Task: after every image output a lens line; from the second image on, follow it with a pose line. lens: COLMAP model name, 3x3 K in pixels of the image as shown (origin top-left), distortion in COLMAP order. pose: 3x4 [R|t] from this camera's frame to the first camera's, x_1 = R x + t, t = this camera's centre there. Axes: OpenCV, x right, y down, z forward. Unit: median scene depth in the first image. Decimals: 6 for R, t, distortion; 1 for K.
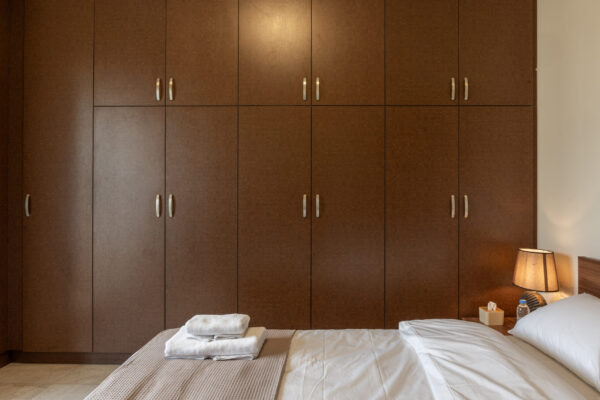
lens RADIAL K [[412.9, 0, 300.8], [0, 412.9, 187.8], [0, 0, 1]] dist [0.001272, 0.000230]
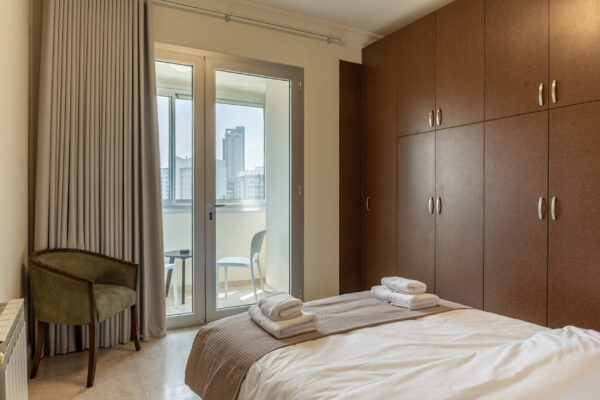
lens RADIAL K [[402.7, 0, 300.0], [0, 402.7, 200.0], [0, 0, 1]] dist [-0.001670, -0.000949]
pose [[0.487183, 0.004326, -0.873289, 0.595970], [0.013466, 0.999832, 0.012465, 0.002570], [0.873196, -0.017832, 0.487043, -0.015499]]
